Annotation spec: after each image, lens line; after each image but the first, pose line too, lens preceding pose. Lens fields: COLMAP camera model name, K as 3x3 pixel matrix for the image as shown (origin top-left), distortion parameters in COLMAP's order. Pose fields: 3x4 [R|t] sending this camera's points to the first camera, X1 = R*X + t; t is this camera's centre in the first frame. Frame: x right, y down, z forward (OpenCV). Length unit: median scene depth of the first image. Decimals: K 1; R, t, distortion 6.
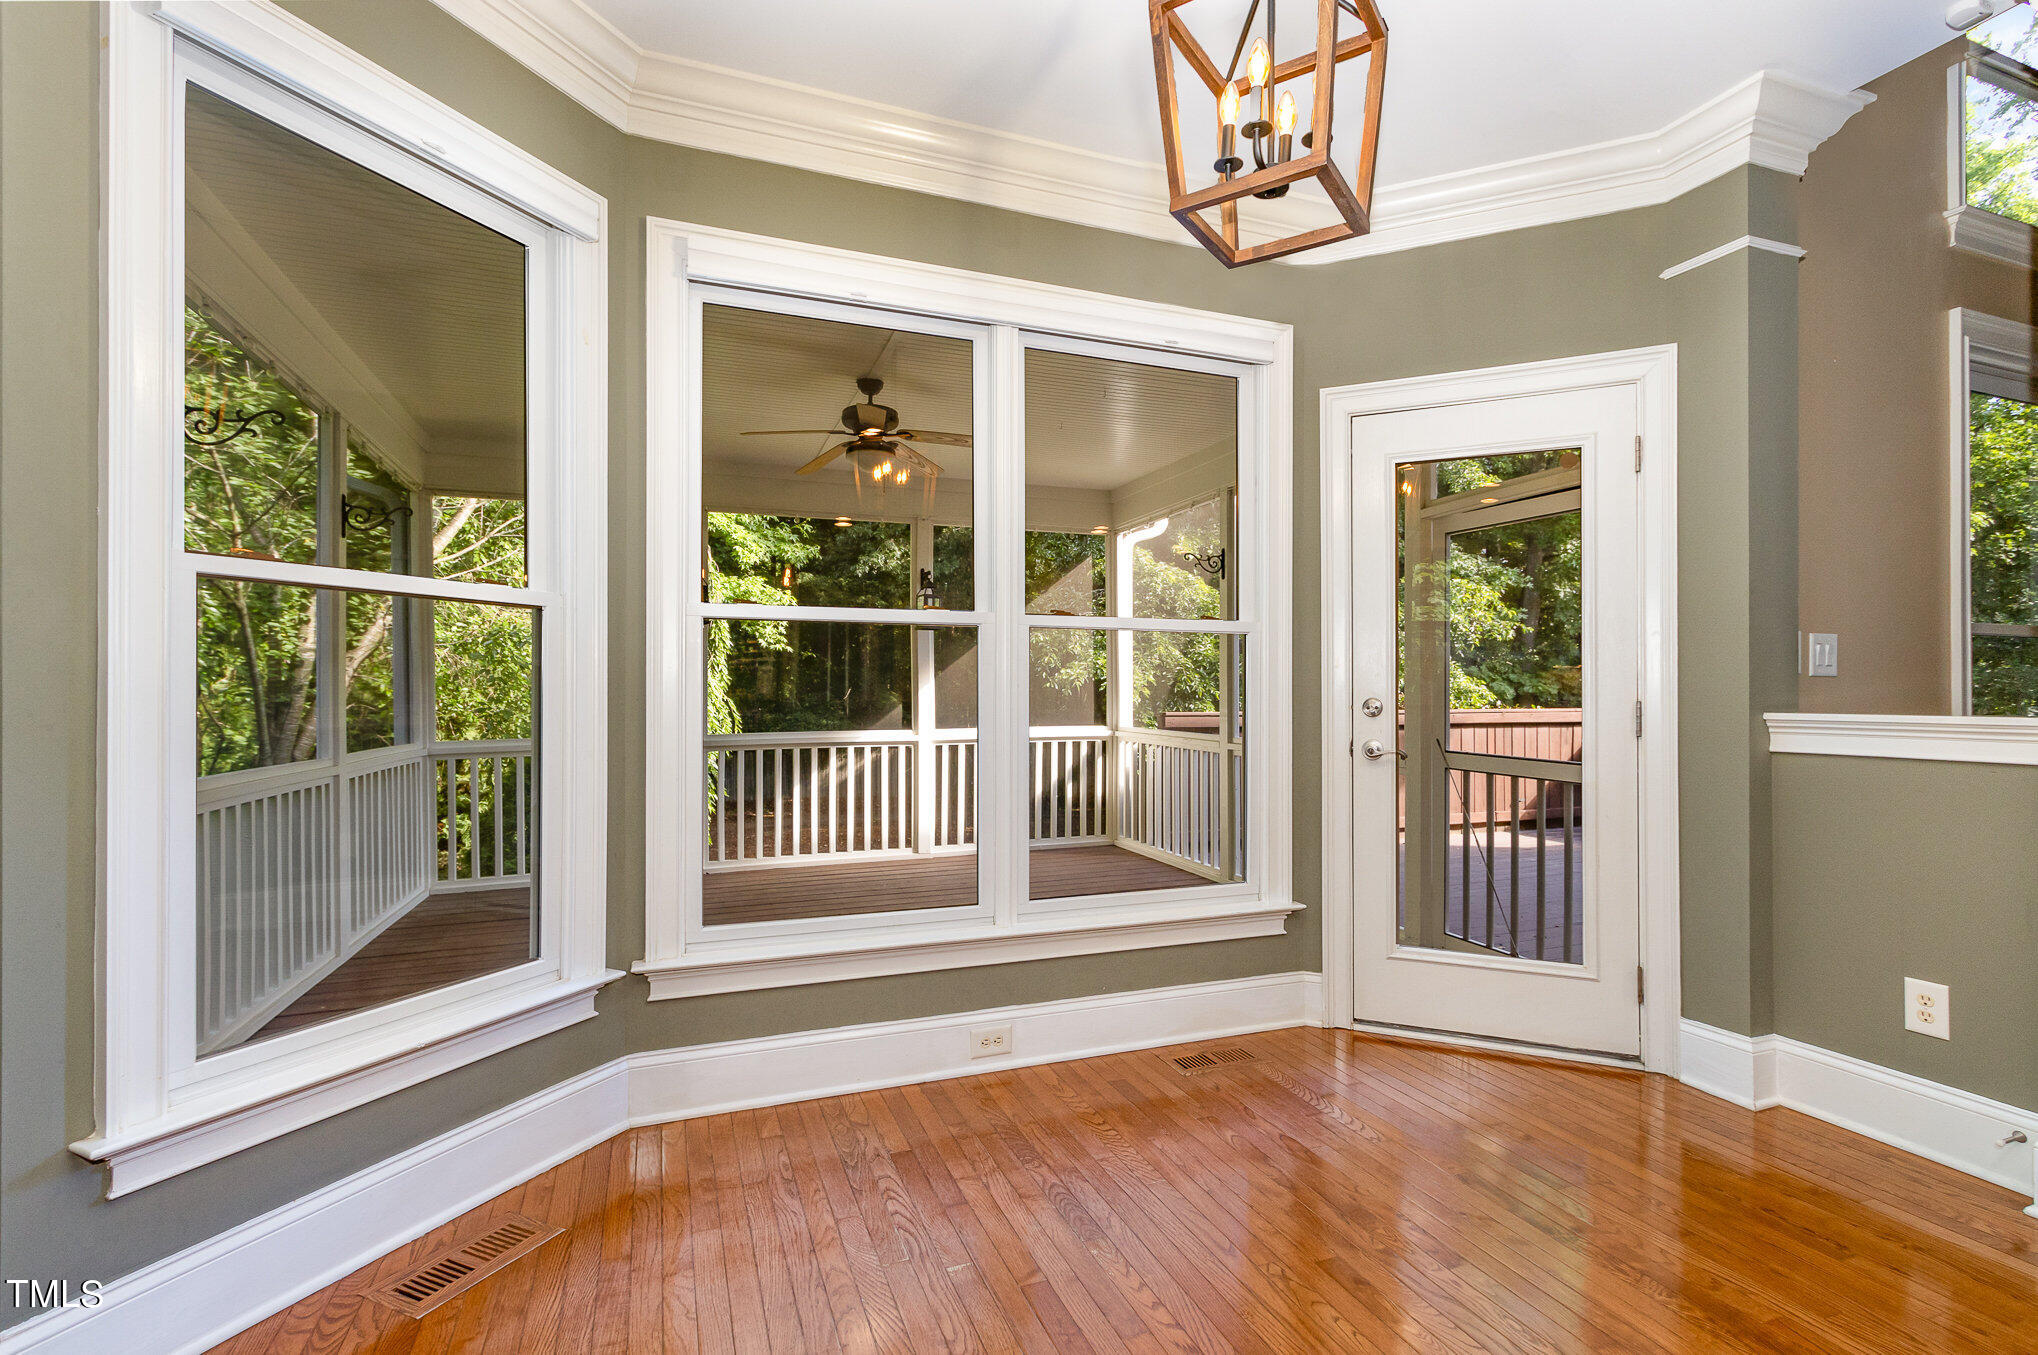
lens RADIAL K [[937.6, 0, 1016.2], [0, 937.6, 684.6], [0, 0, 1]] dist [-0.004870, -0.001036]
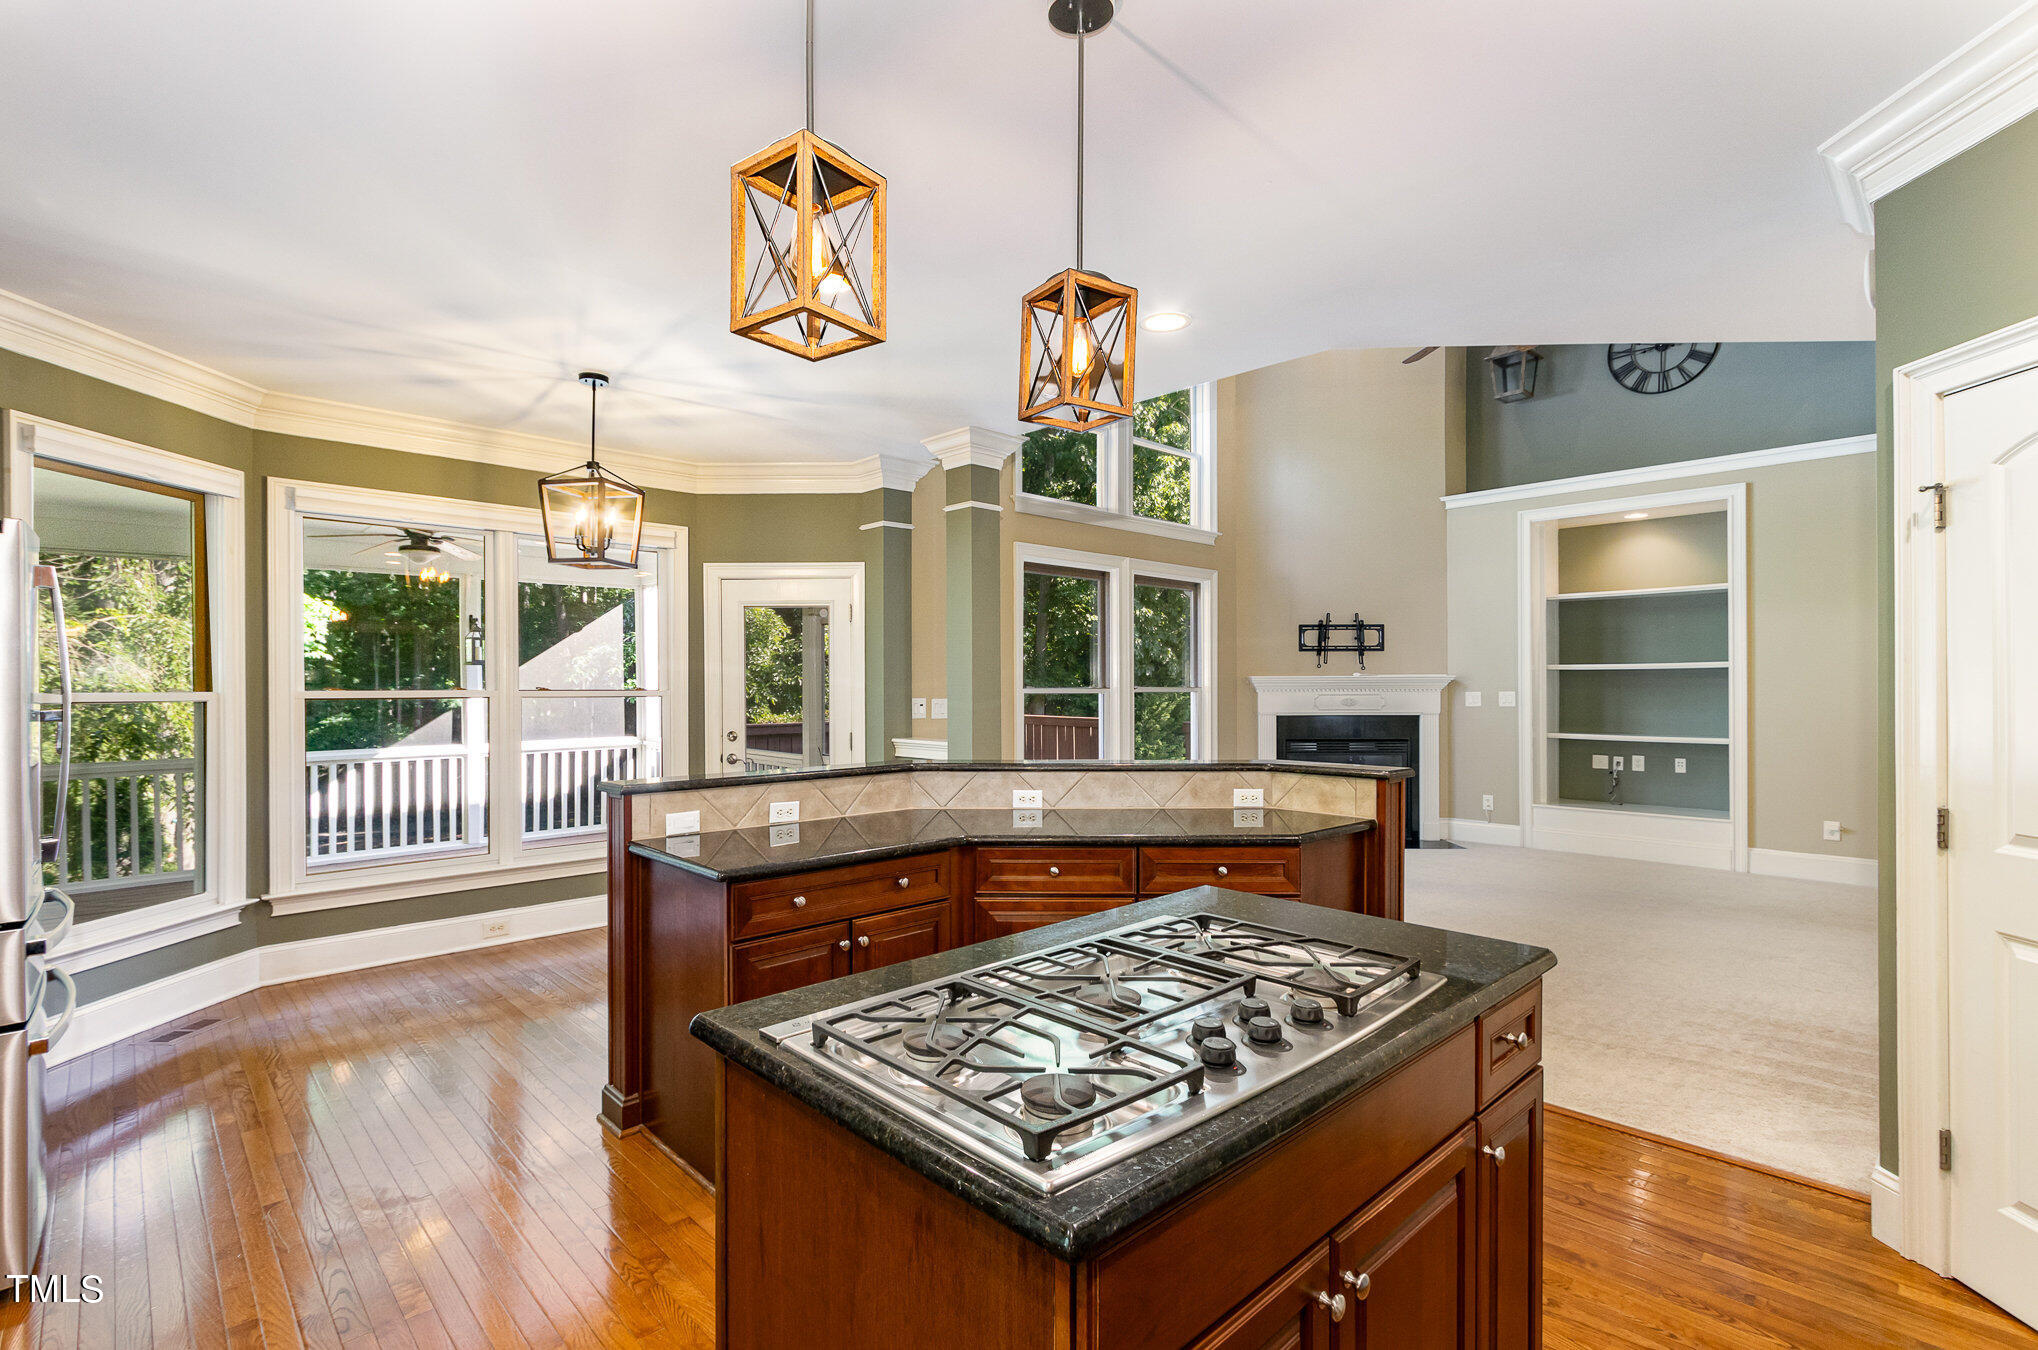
lens RADIAL K [[937.6, 0, 1034.0], [0, 937.6, 675.9], [0, 0, 1]] dist [-0.004870, -0.001036]
pose [[0.913686, -0.003754, 0.406402, 0.192492], [0.002597, 0.999991, 0.003399, -0.111451], [-0.406411, -0.002051, 0.913688, -1.085979]]
